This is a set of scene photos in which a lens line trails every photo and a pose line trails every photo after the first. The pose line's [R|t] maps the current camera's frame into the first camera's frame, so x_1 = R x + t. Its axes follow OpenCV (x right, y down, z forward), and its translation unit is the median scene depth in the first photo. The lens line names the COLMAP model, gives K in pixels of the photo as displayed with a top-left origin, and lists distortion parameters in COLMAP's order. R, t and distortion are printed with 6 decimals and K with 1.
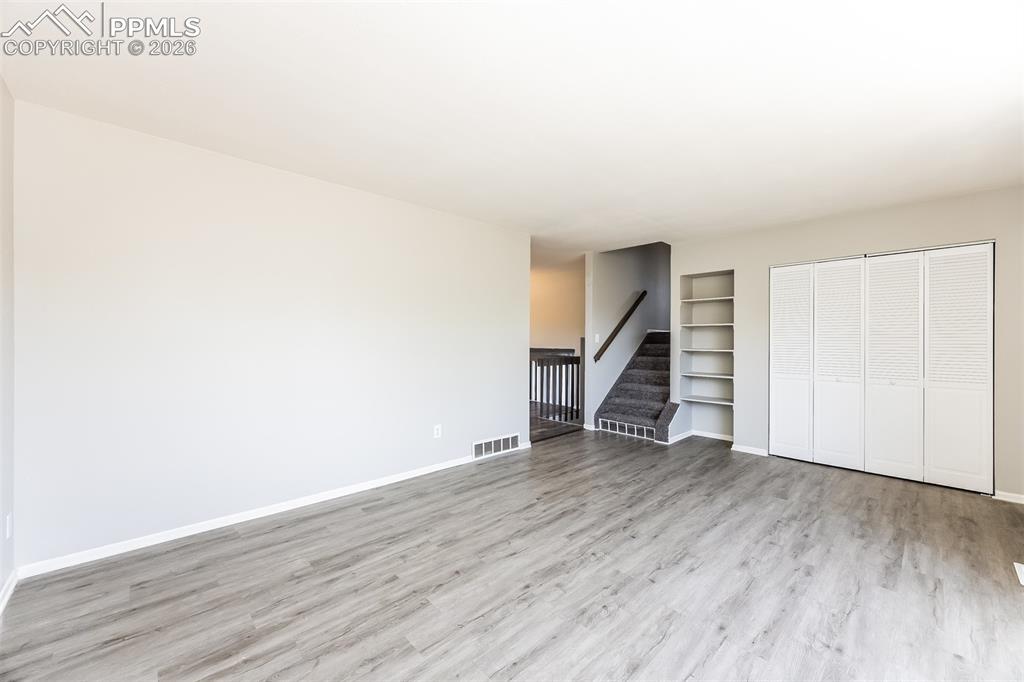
lens RADIAL K [[396.3, 0, 511.8], [0, 396.3, 340.5], [0, 0, 1]] dist [-0.001753, -0.000081]
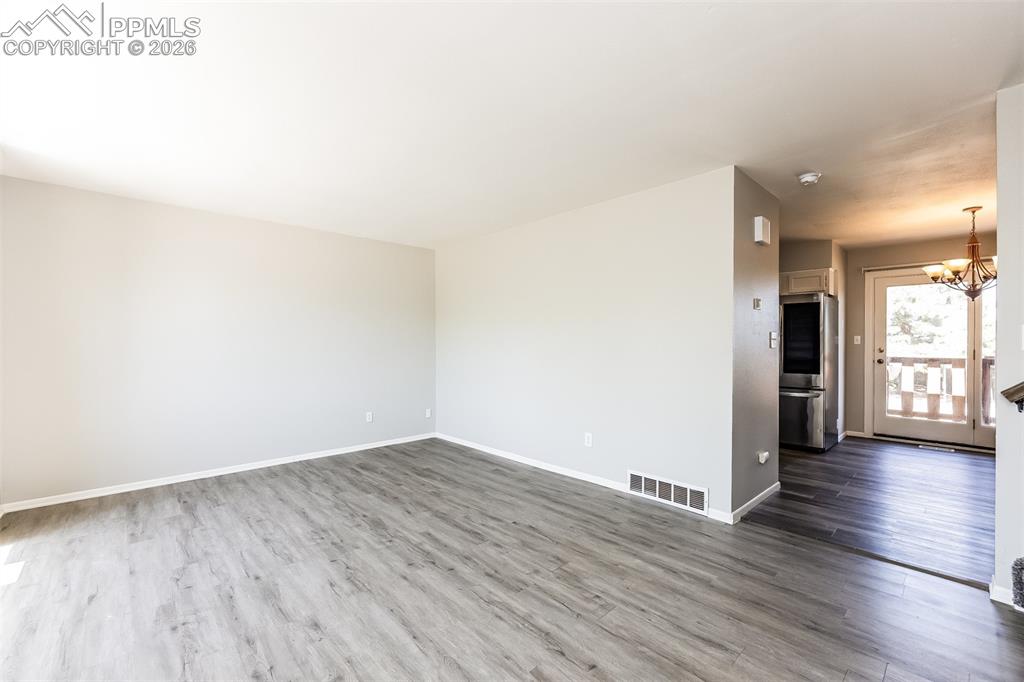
lens RADIAL K [[442.6, 0, 511.8], [0, 442.6, 342.8], [0, 0, 1]] dist [-0.002120, -0.000219]
pose [[-0.019347, -0.003586, -0.999806, 1.134395], [-0.001800, 0.999992, -0.003552, 0.003370], [0.999811, 0.001731, -0.019353, 1.091826]]
